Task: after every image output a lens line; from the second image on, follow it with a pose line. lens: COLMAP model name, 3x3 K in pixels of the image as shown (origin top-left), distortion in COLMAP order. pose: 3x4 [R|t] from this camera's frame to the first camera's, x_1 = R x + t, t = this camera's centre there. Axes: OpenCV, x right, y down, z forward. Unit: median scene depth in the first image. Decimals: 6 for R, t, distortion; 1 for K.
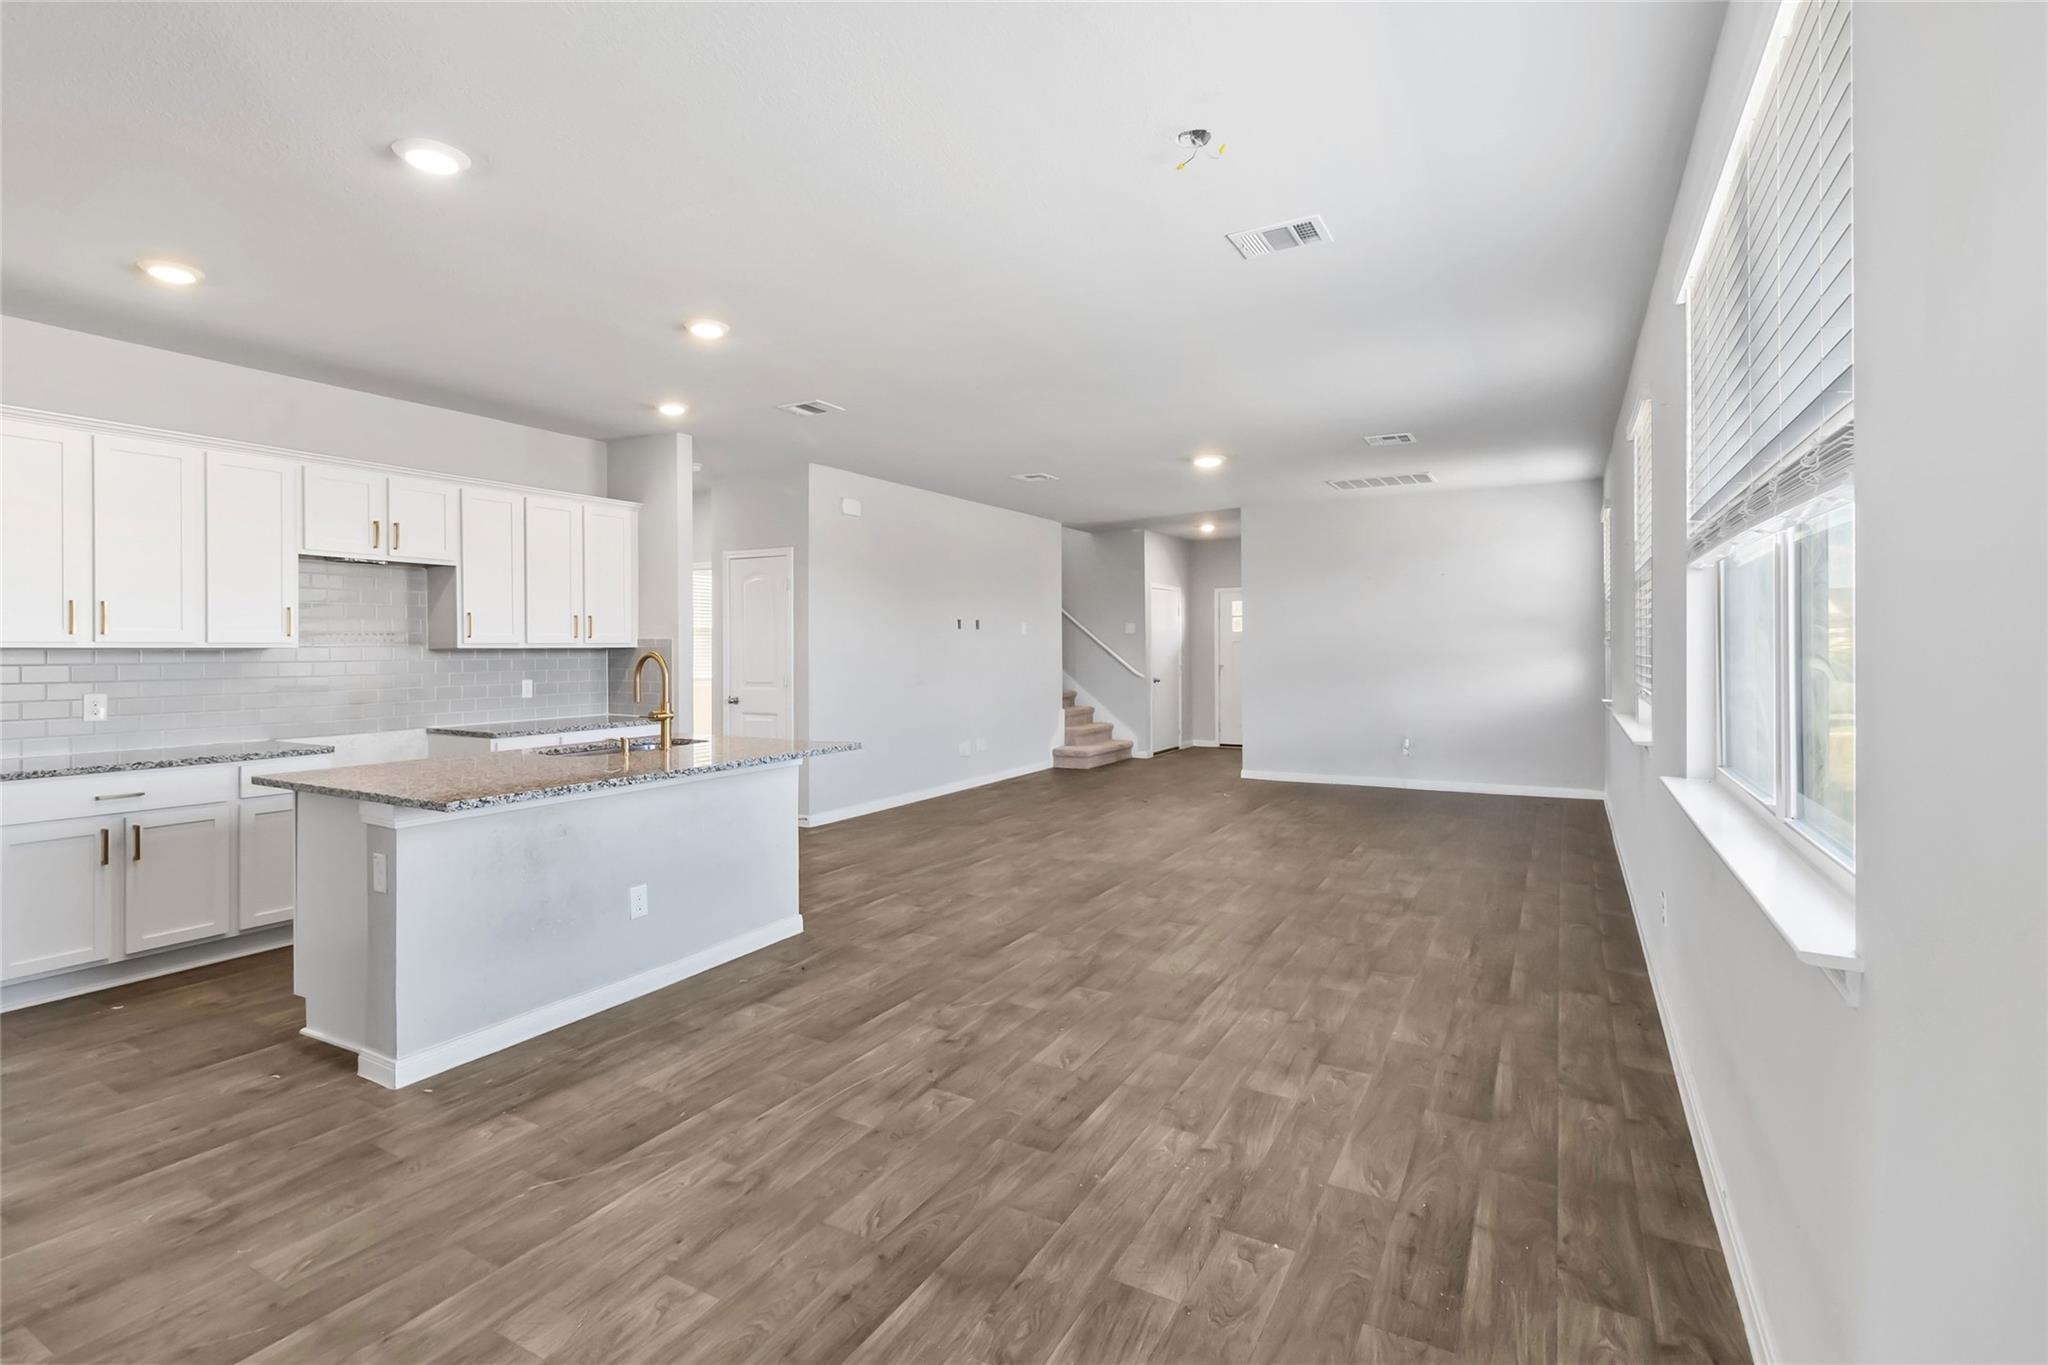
lens RADIAL K [[943.1, 0, 1023.3], [0, 943.1, 693.7], [0, 0, 1]] dist [-0.001832, 0.000254]
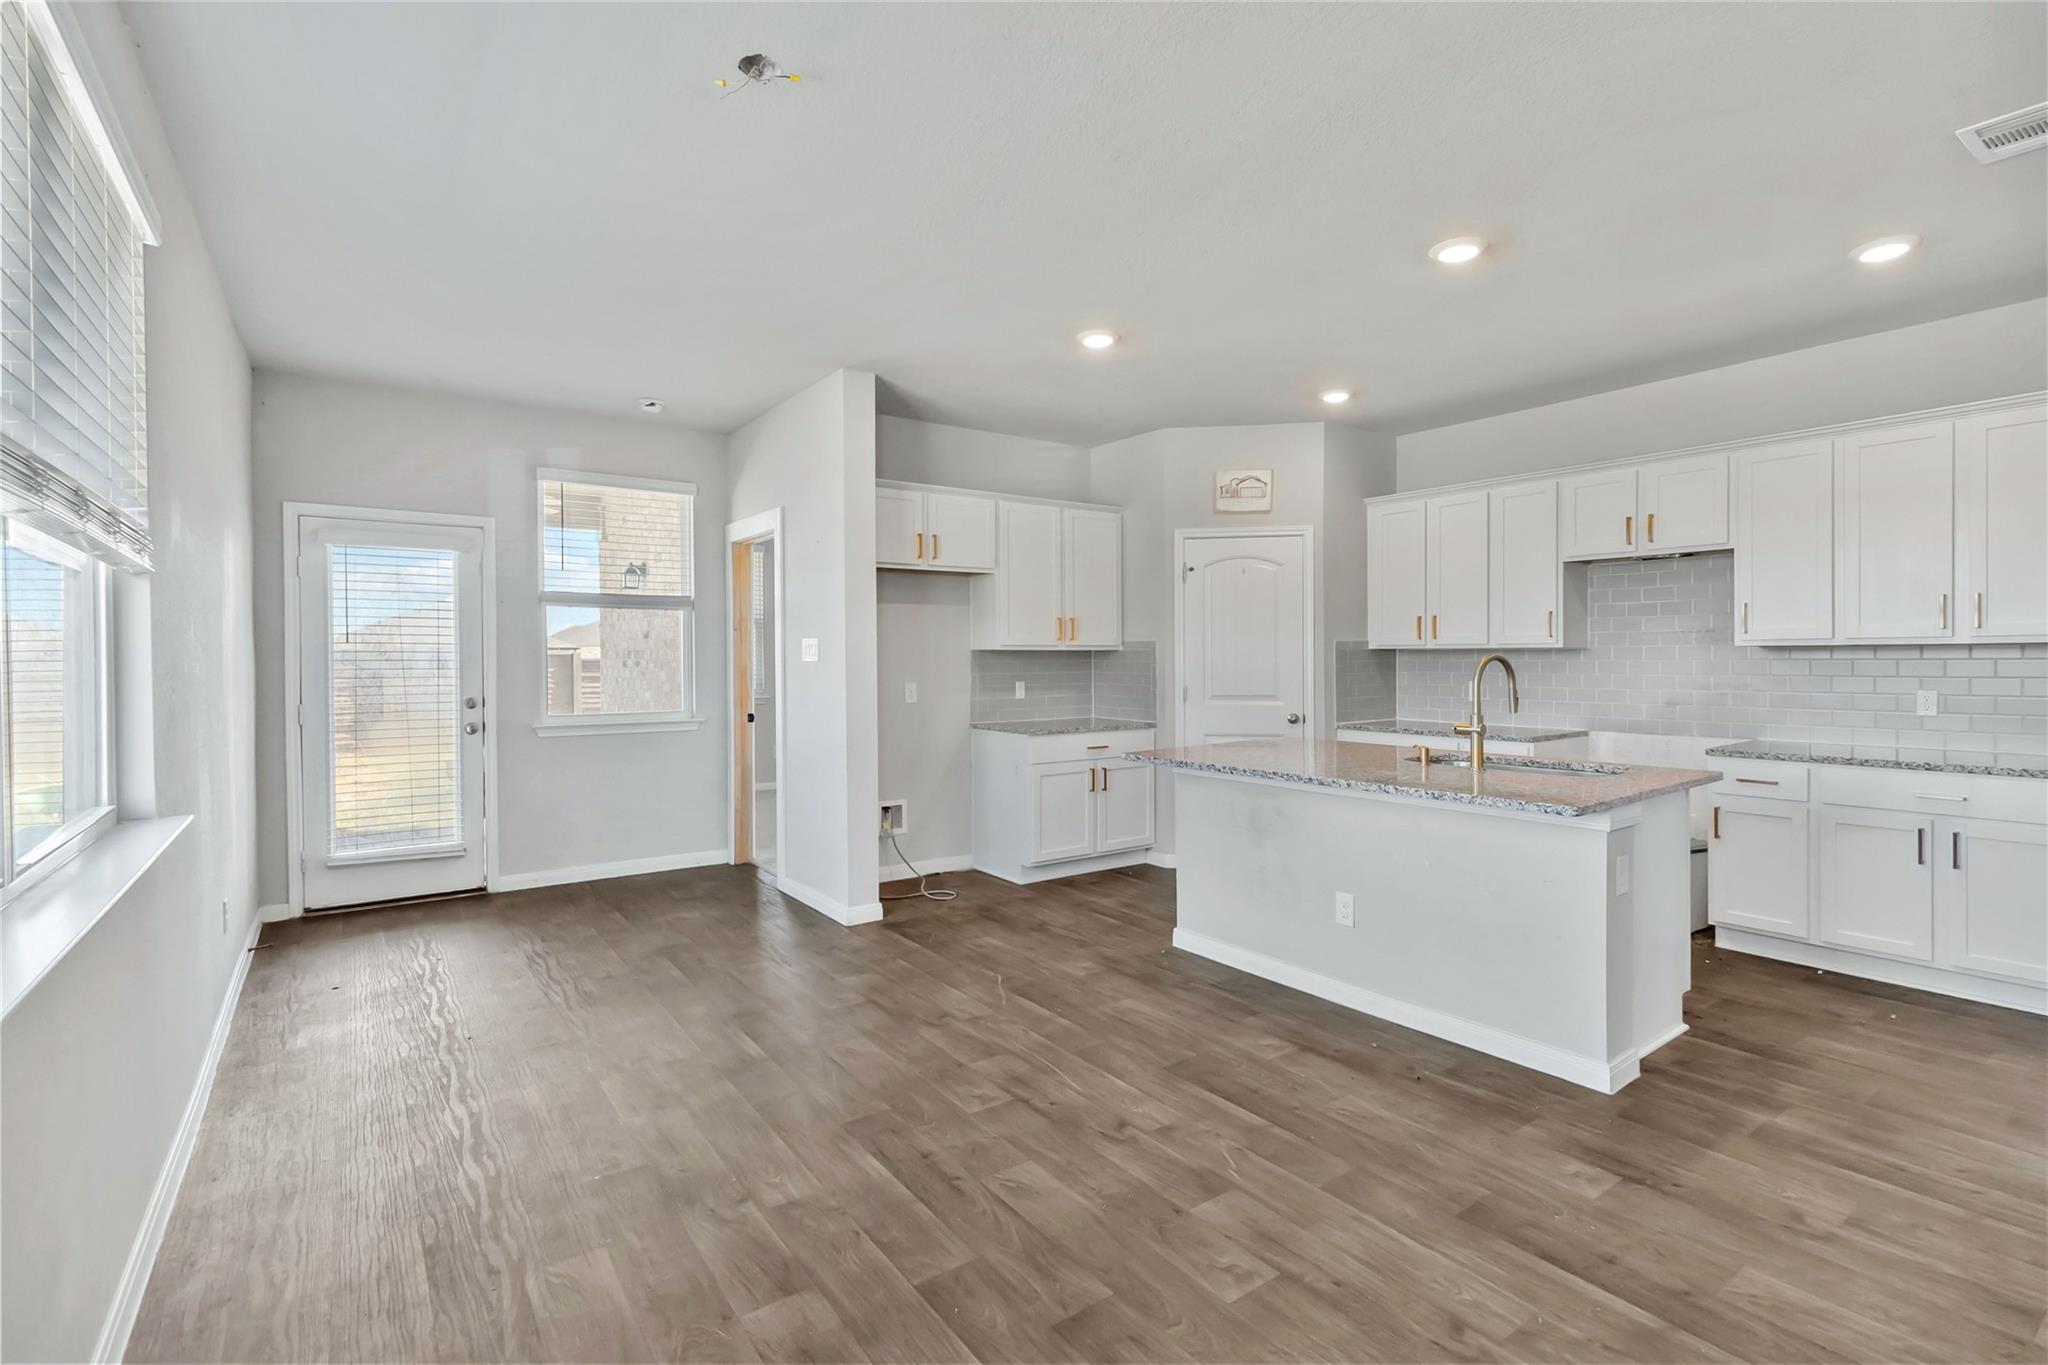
lens RADIAL K [[943.1, 0, 1024.3], [0, 943.1, 640.8], [0, 0, 1]] dist [-0.001832, 0.000254]
pose [[-0.416041, -0.003901, -0.909337, 0.713626], [-0.038387, 0.999175, 0.013276, -0.065308], [0.908535, 0.040430, -0.415847, 1.252342]]
